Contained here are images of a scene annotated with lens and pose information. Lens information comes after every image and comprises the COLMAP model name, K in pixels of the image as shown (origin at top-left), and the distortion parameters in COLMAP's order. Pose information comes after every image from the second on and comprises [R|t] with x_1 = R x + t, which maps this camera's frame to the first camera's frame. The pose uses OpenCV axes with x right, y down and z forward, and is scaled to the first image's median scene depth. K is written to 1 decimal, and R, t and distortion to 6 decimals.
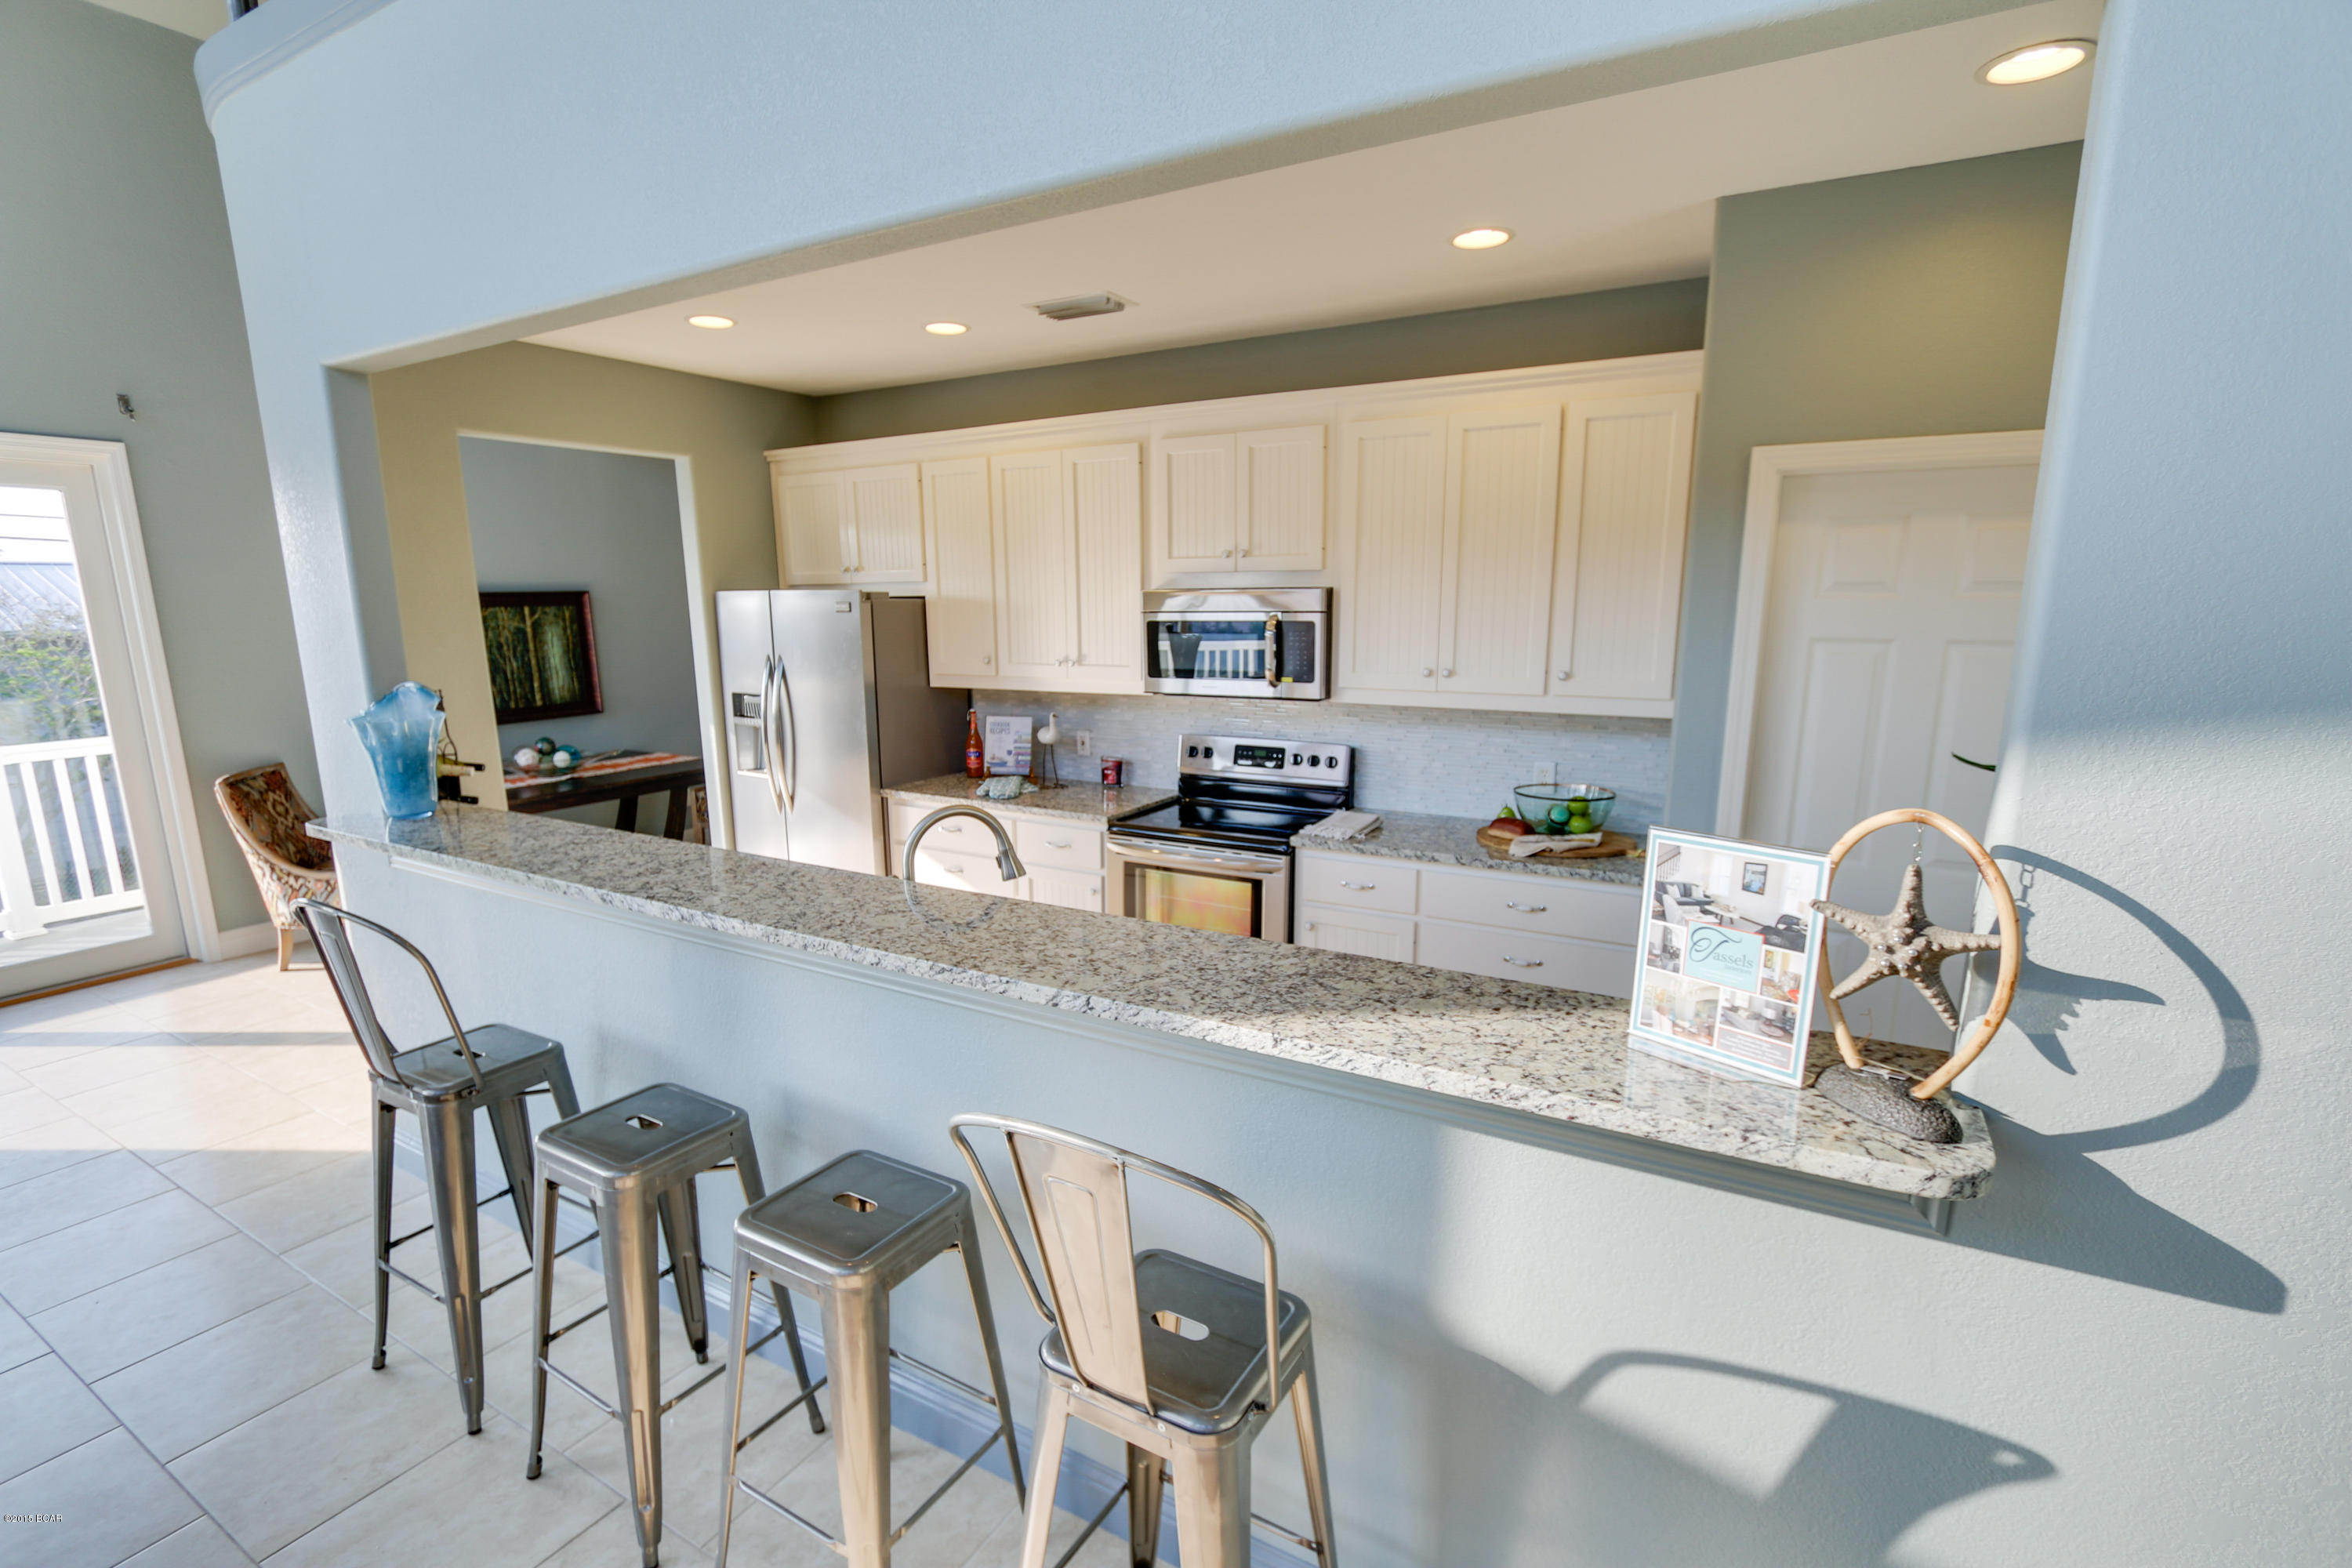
lens RADIAL K [[1073.6, 0, 1173.3], [0, 1073.6, 816.1], [0, 0, 1]] dist [-0.016620, 0.001361]
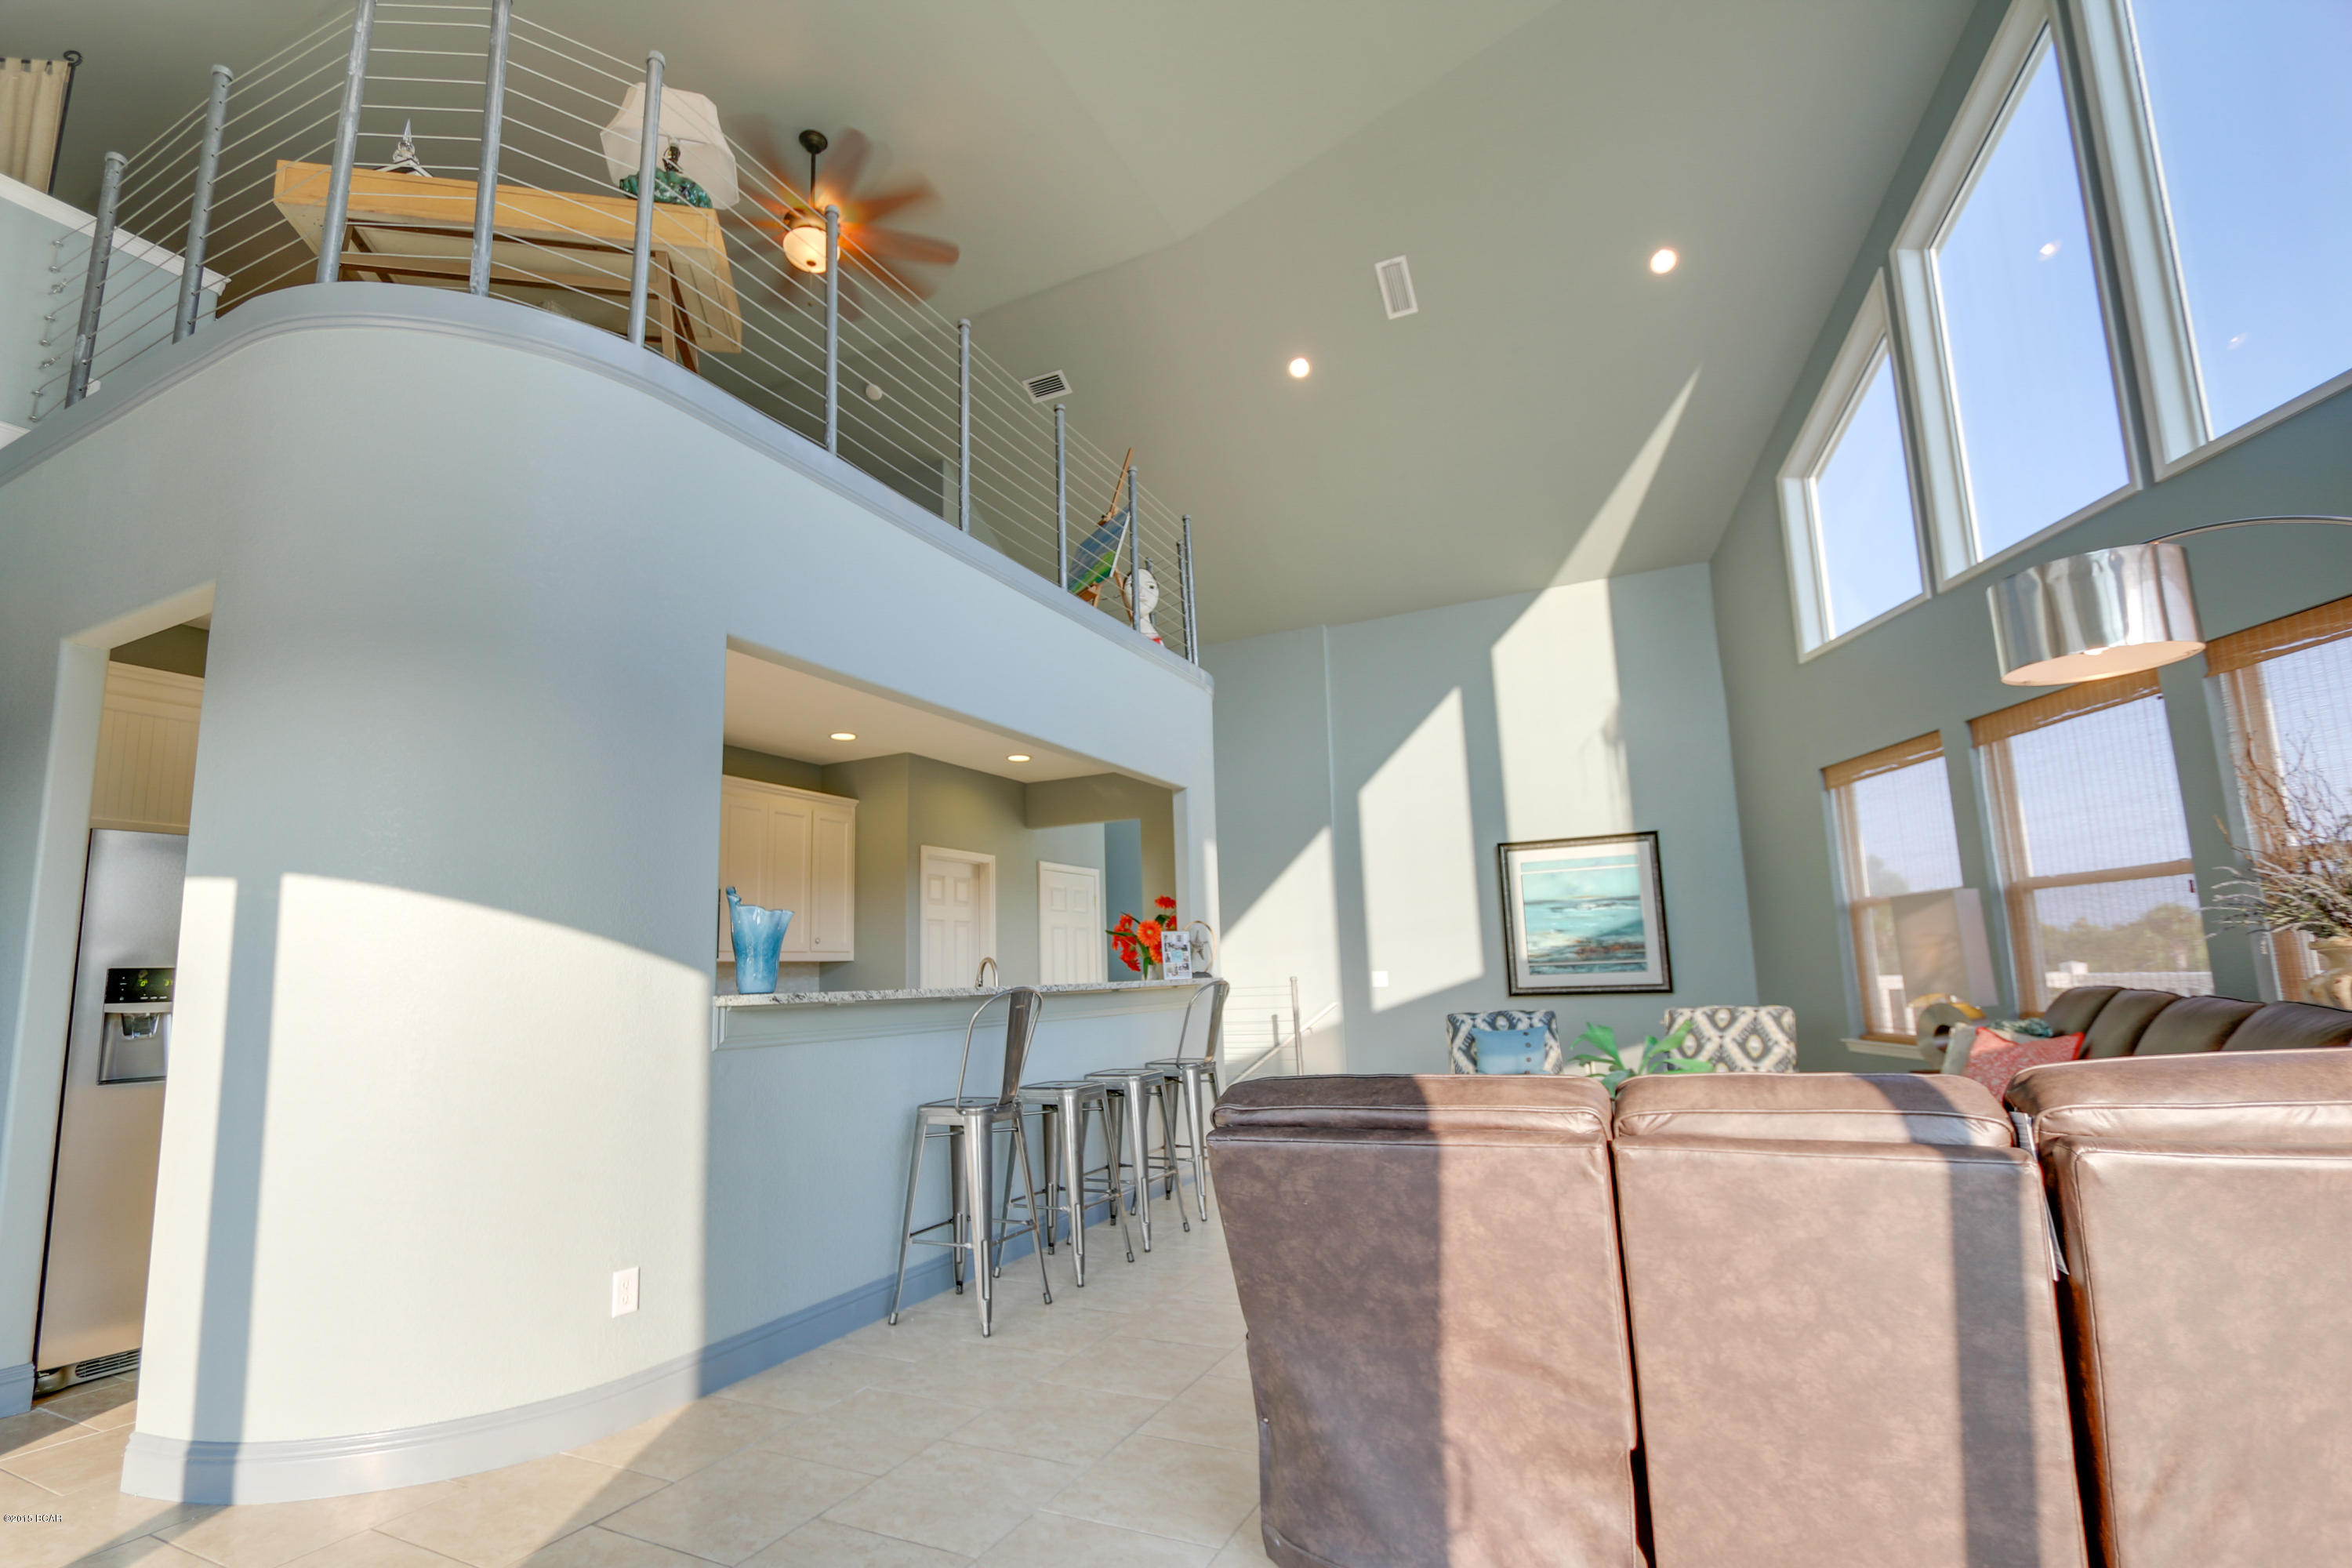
lens RADIAL K [[1073.6, 0, 1169.2], [0, 1073.6, 809.7], [0, 0, 1]] dist [-0.016620, 0.001361]
pose [[-0.072181, 0.167108, 0.983293, -1.358678], [0.238258, 0.960211, -0.145696, 0.061631], [-0.968516, 0.223761, -0.109123, 0.445694]]
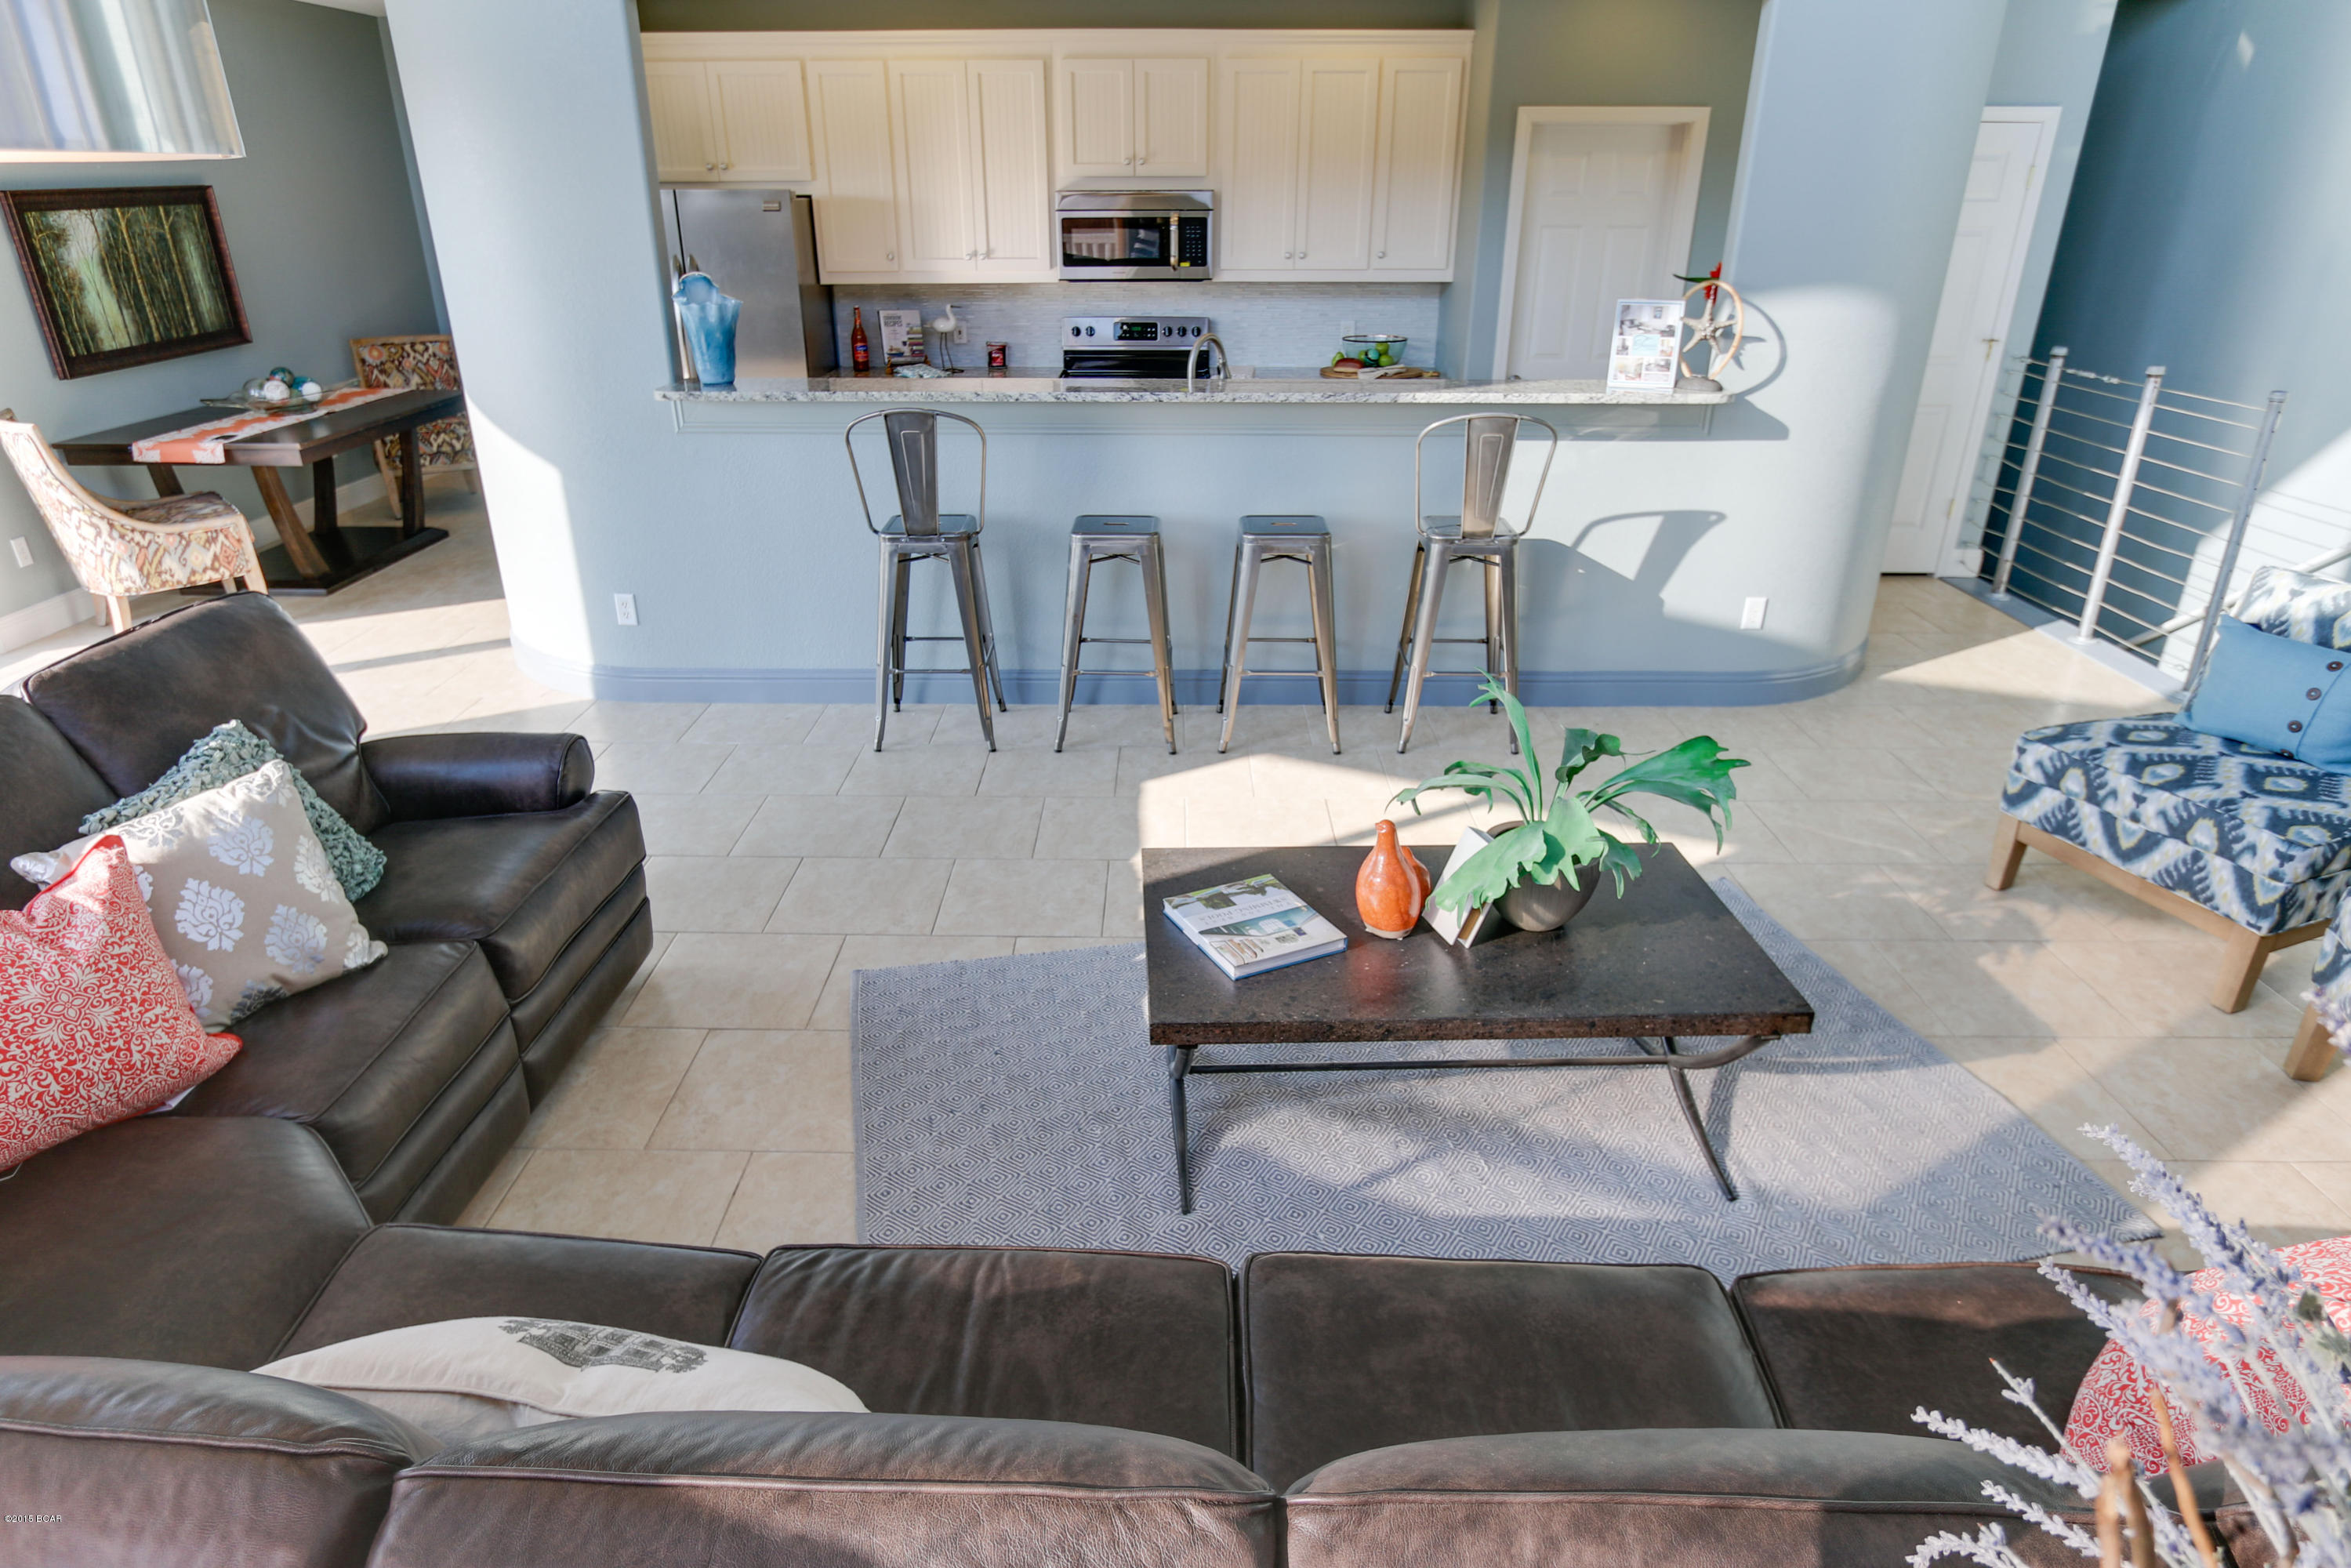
lens RADIAL K [[1369.9, 0, 1161.2], [0, 1369.9, 816.1], [0, 0, 1]] dist [-0.018322, 0.007312]
pose [[0.866653, -0.205078, 0.454814, -0.772234], [0.094344, 0.962529, 0.254238, 0.091543], [-0.489910, -0.177427, 0.853527, -0.514645]]
